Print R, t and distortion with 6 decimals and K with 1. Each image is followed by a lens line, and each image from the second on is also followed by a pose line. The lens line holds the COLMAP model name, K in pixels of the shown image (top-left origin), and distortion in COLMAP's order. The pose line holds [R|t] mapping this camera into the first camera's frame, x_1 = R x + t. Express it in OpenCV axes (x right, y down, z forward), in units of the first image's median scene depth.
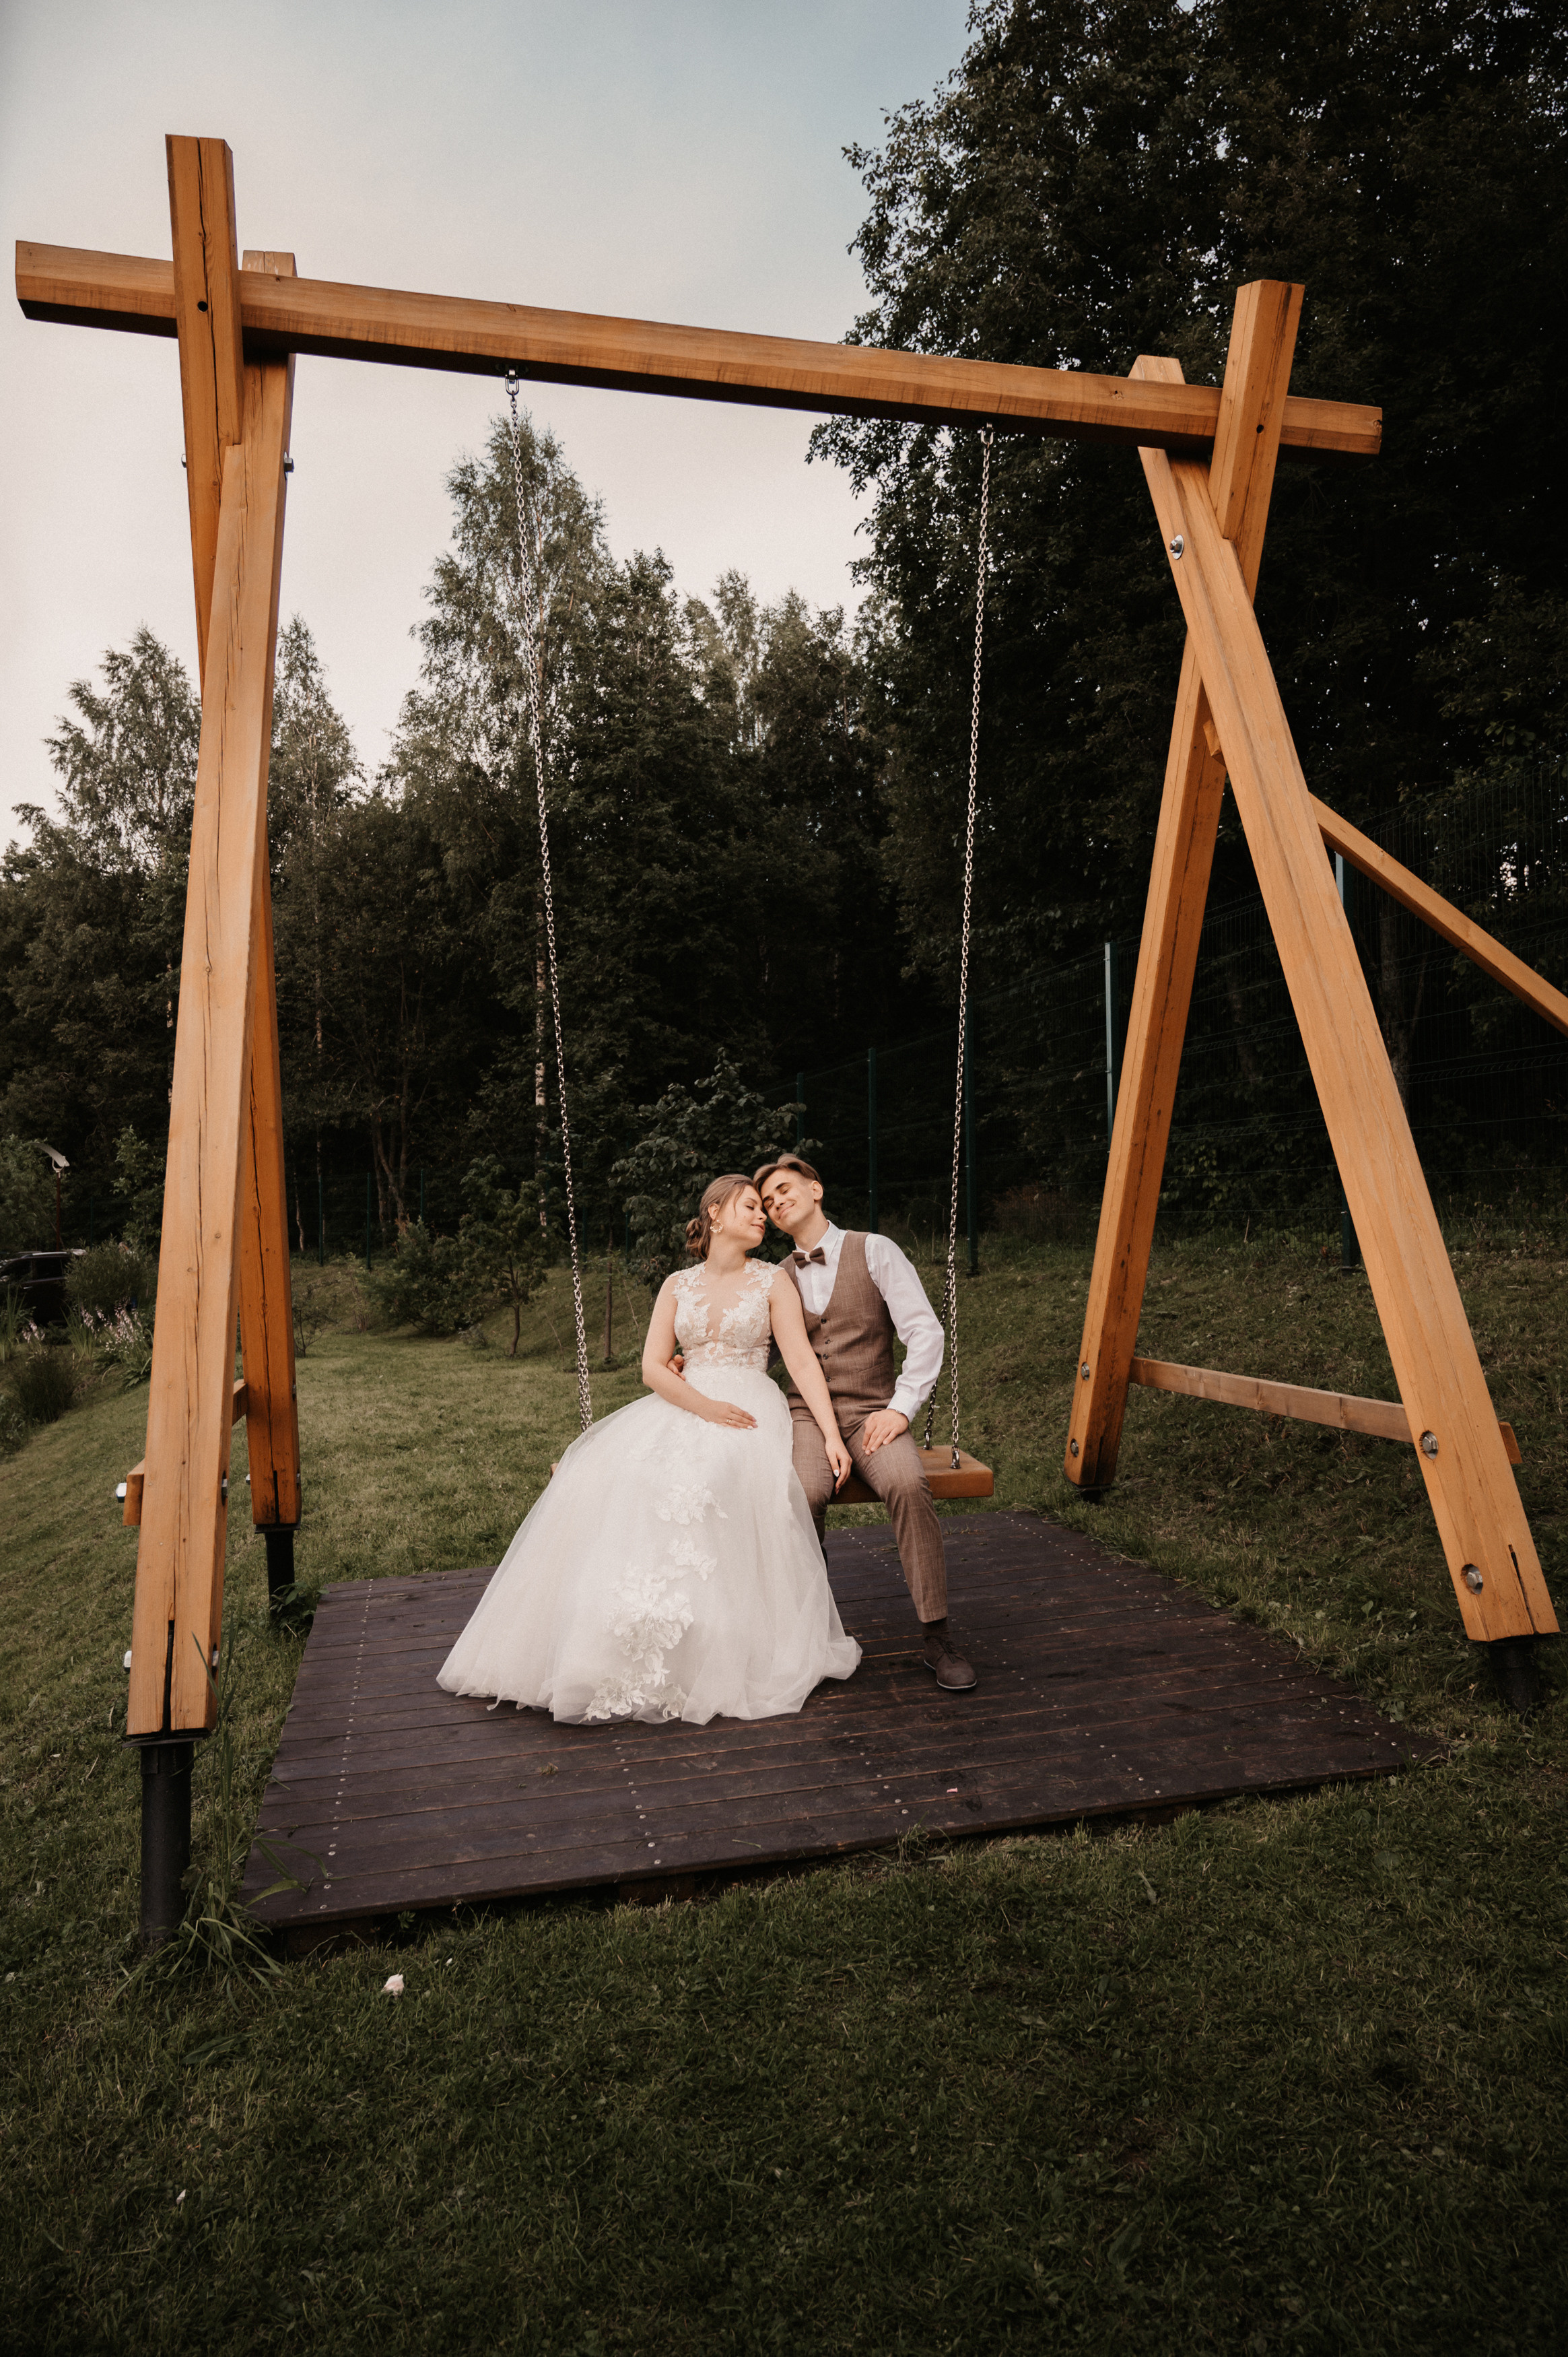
lens RADIAL K [[1625.7, 0, 794.4], [0, 1625.7, 1201.5], [0, 0, 1]] dist [-0.008221, 0.004107]
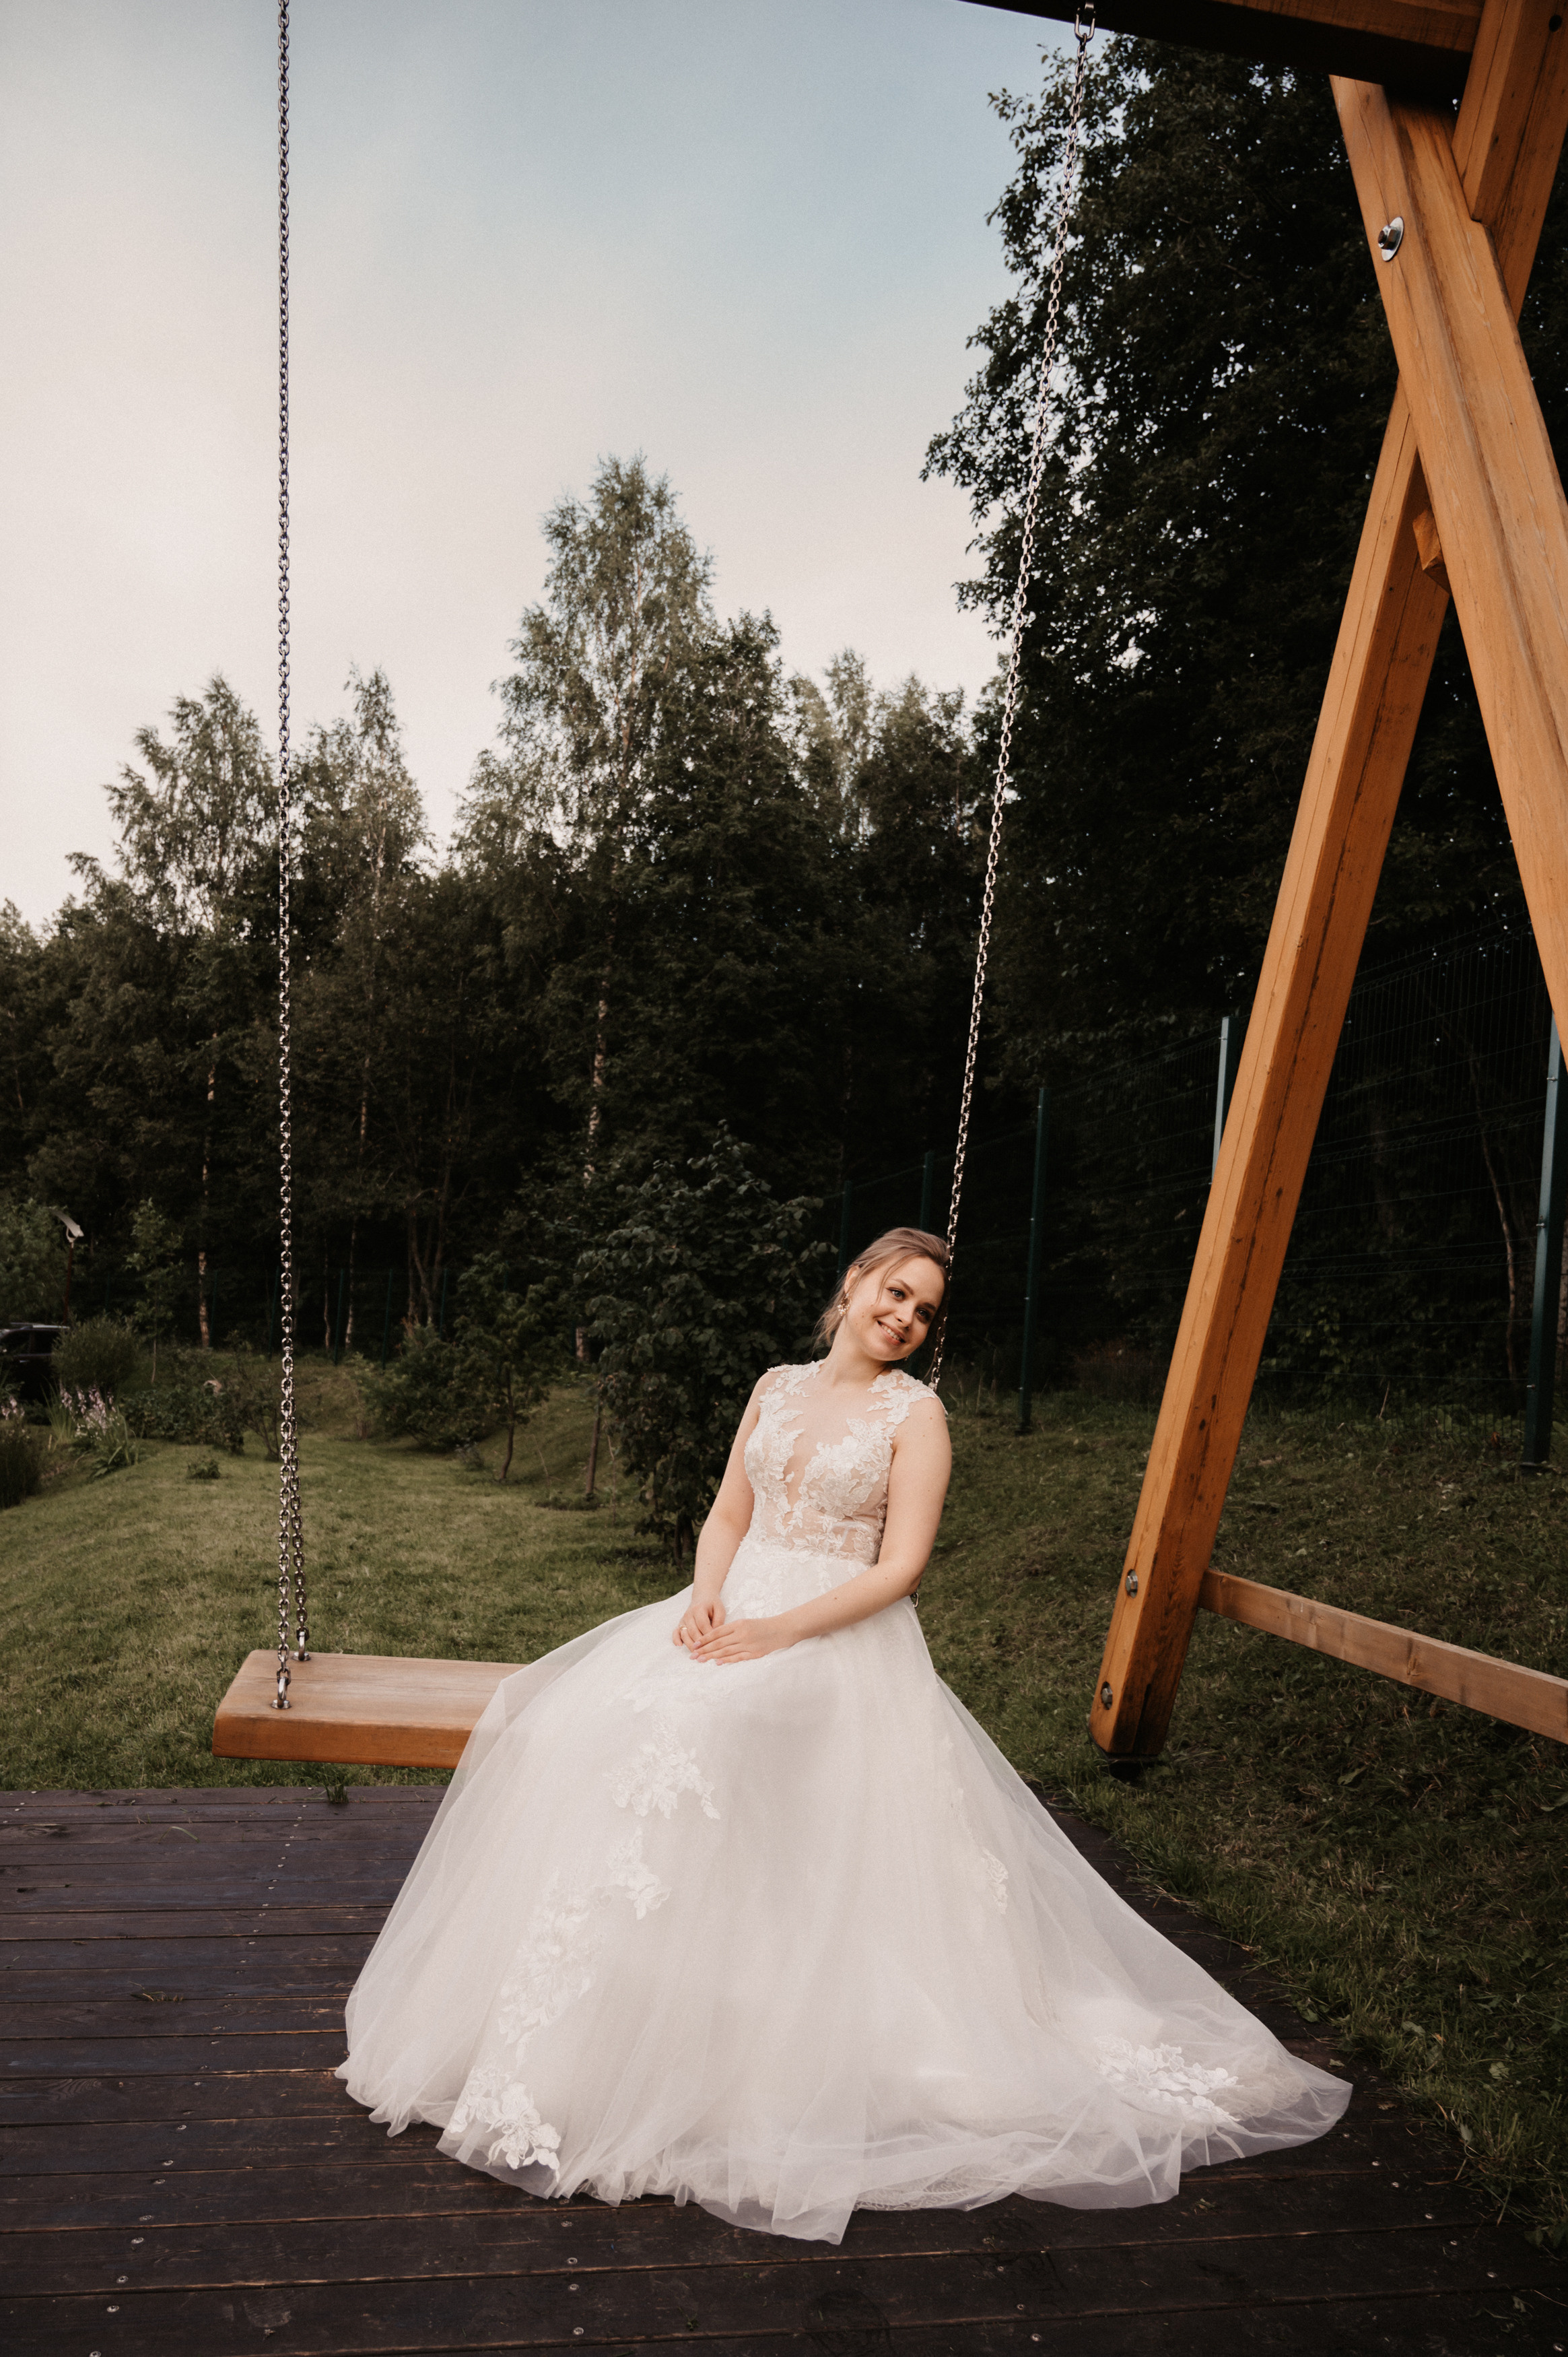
lens RADIAL K [[1625.7, 0, 769.6], [0, 1625.7, 1345.5], [0, 0, 1]] dist [-0.008221, 0.004107]
pose [[0.993599, 0.084257, -0.075250, 0.029204], [-0.084362, 0.996434, 0.001790, 0.007682], [0.075132, 0.004570, 0.997163, 0.130073]]
